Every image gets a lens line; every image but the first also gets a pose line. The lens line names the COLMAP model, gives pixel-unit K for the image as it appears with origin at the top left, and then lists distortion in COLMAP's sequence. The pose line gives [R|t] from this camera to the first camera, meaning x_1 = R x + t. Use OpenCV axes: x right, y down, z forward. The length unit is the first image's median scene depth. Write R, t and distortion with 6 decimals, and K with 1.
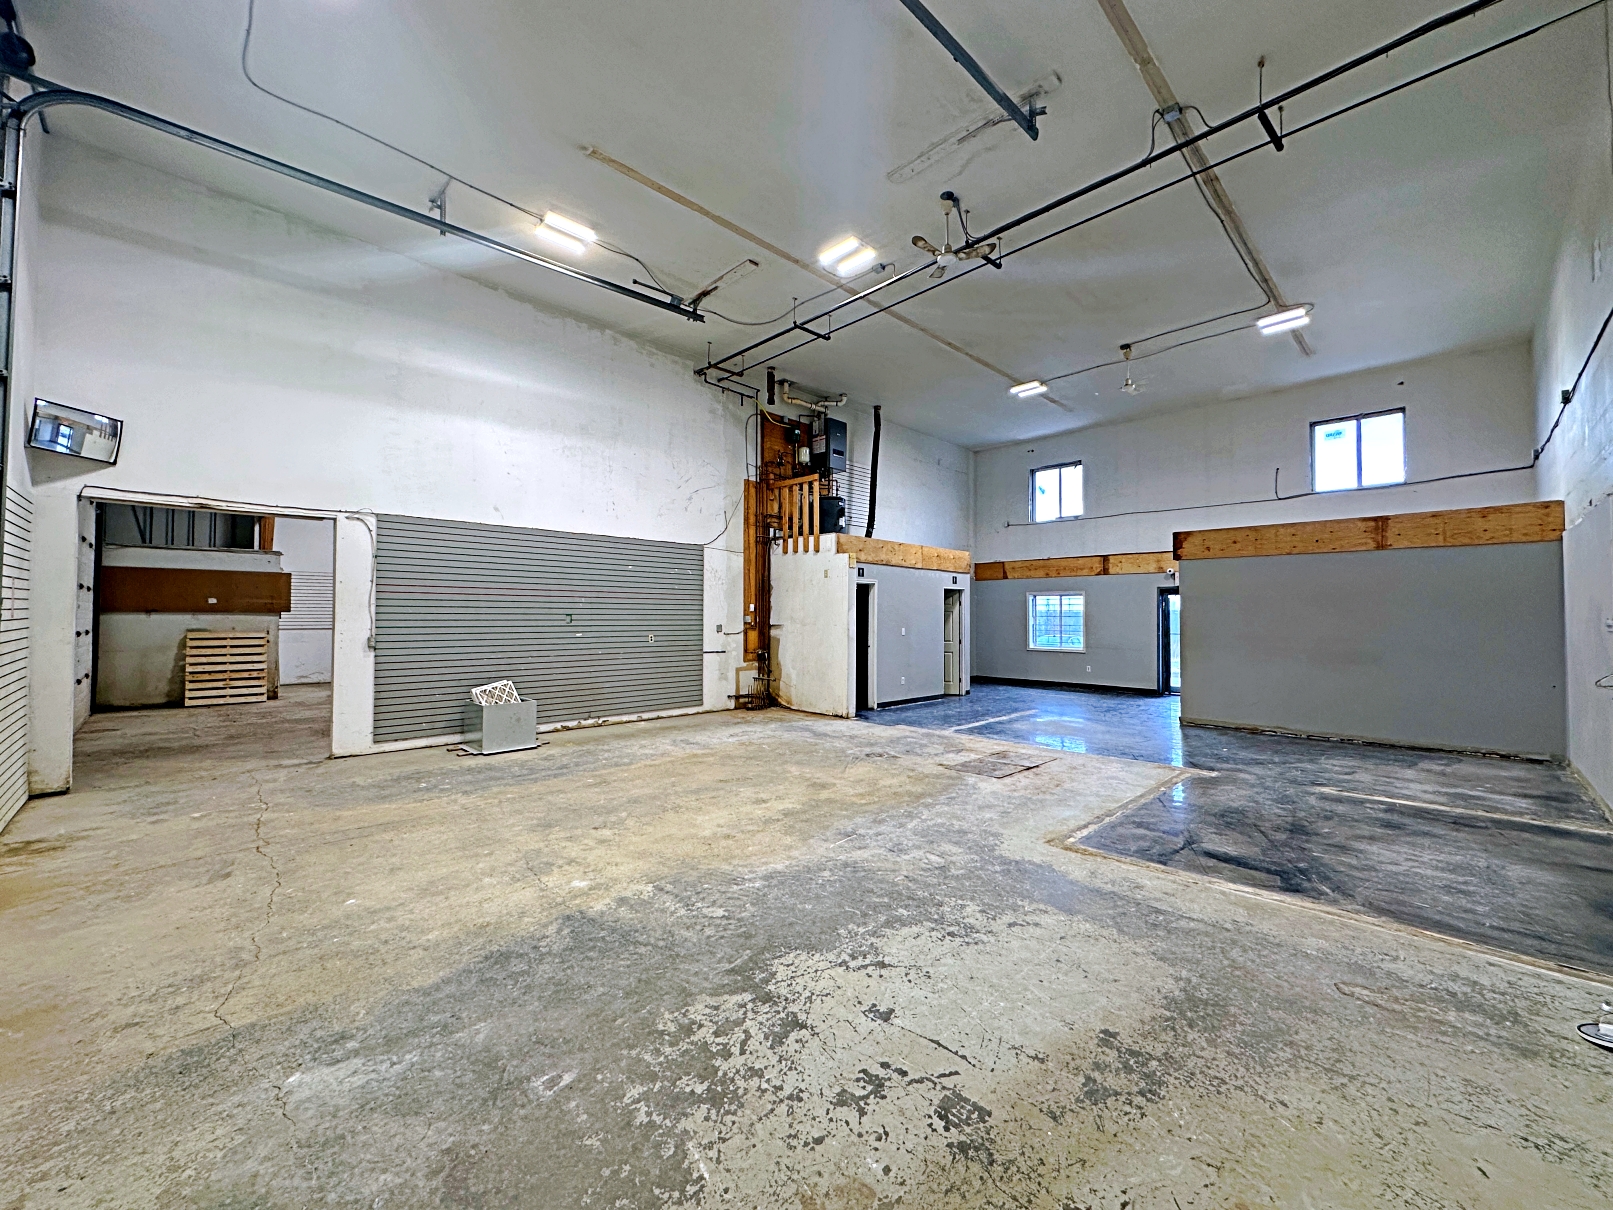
lens RADIAL K [[642.2, 0, 803.8], [0, 642.2, 607.2], [0, 0, 1]] dist [-0.003628, 0.000915]
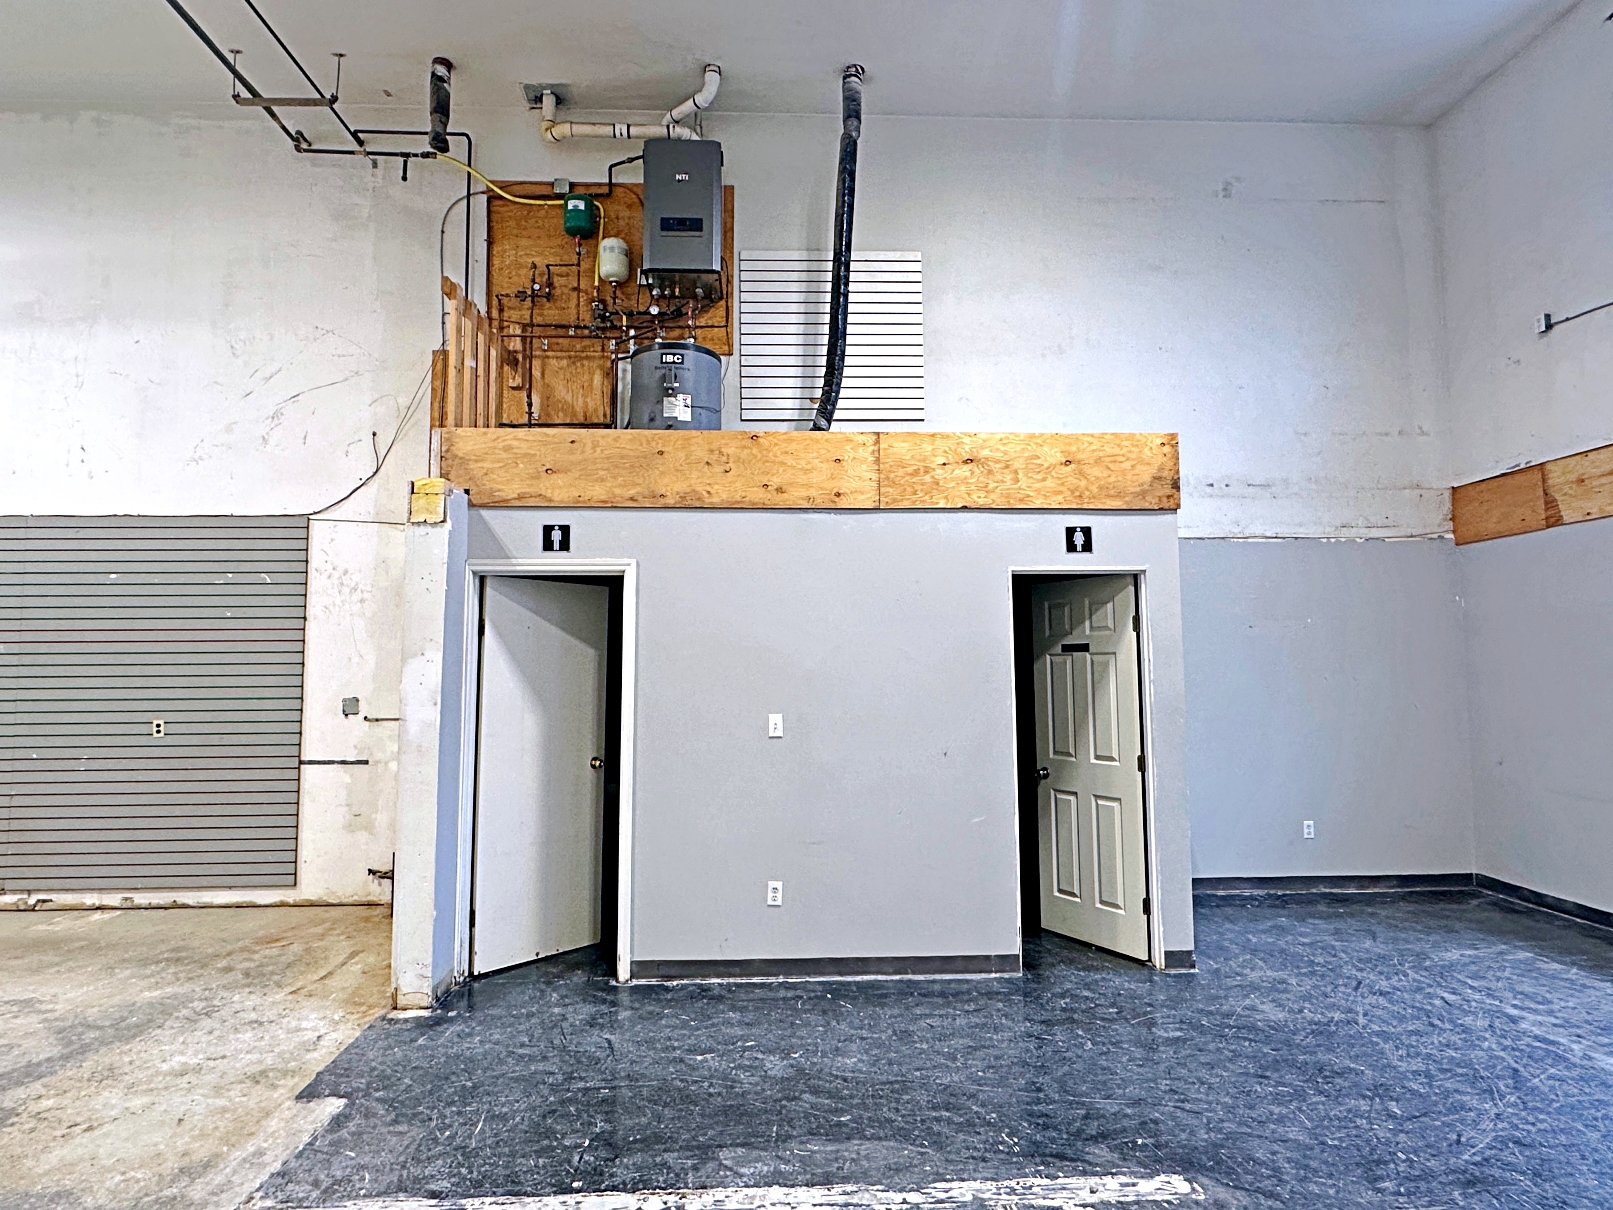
lens RADIAL K [[898.0, 0, 807.2], [0, 898.0, 614.7], [0, 0, 1]] dist [-0.006024, 0.001650]
pose [[0.742360, -0.054951, -0.667744, 0.495503], [0.020569, 0.998030, -0.059264, 0.014007], [0.669685, 0.030260, 0.742028, 0.768723]]
